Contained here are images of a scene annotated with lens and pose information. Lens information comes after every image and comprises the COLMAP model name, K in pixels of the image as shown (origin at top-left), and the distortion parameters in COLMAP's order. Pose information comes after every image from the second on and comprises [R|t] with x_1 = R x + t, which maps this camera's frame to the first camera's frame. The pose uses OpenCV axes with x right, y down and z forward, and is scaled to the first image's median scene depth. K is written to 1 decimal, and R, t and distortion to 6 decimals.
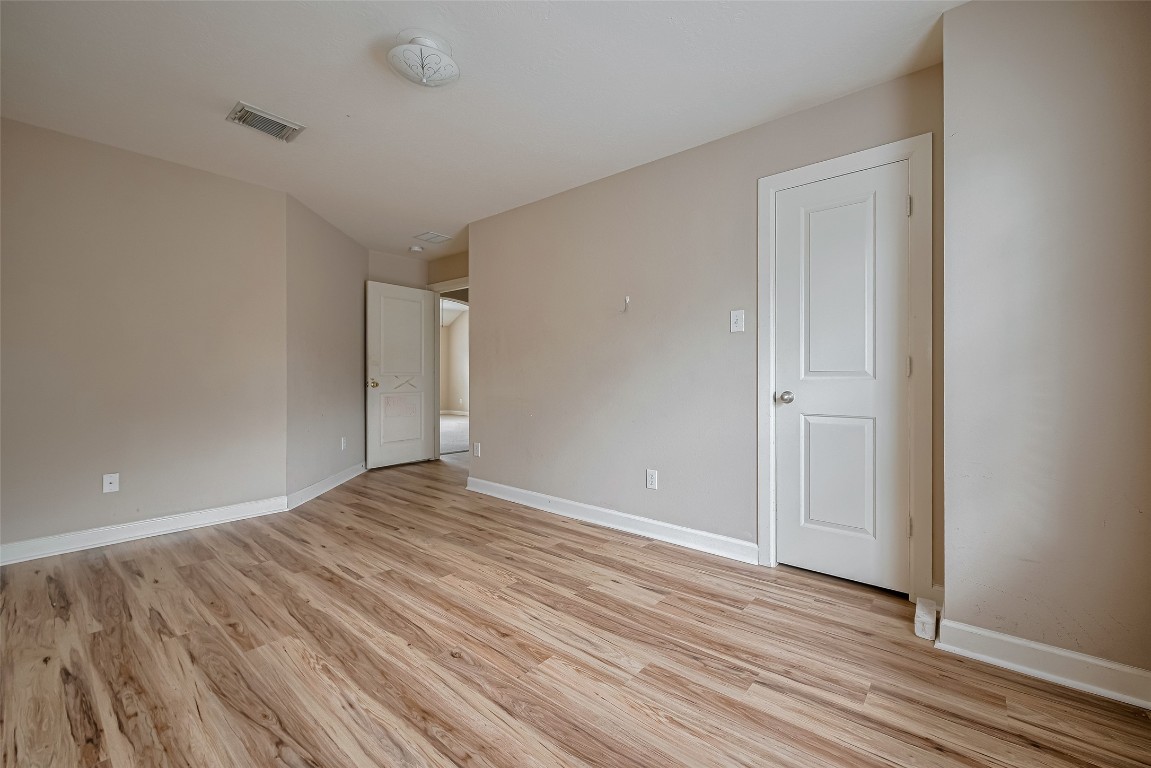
lens RADIAL K [[456.4, 0, 577.0], [0, 456.4, 378.1], [0, 0, 1]] dist [-0.001734, 0.000128]
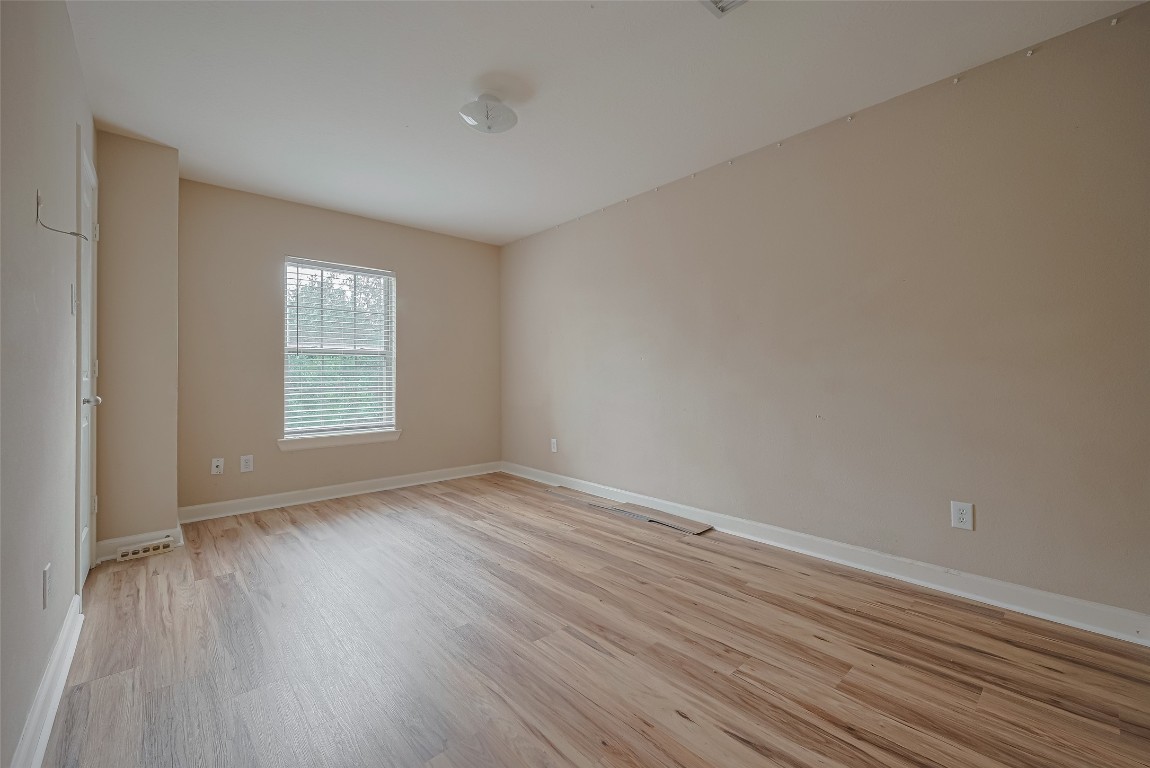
lens RADIAL K [[456.0, 0, 573.4], [0, 456.0, 380.3], [0, 0, 1]] dist [-0.001734, 0.000128]
pose [[-0.990744, 0.002259, 0.135726, -0.673891], [0.004213, 0.999892, 0.014112, -0.009894], [-0.135679, 0.014553, -0.990646, 2.015713]]
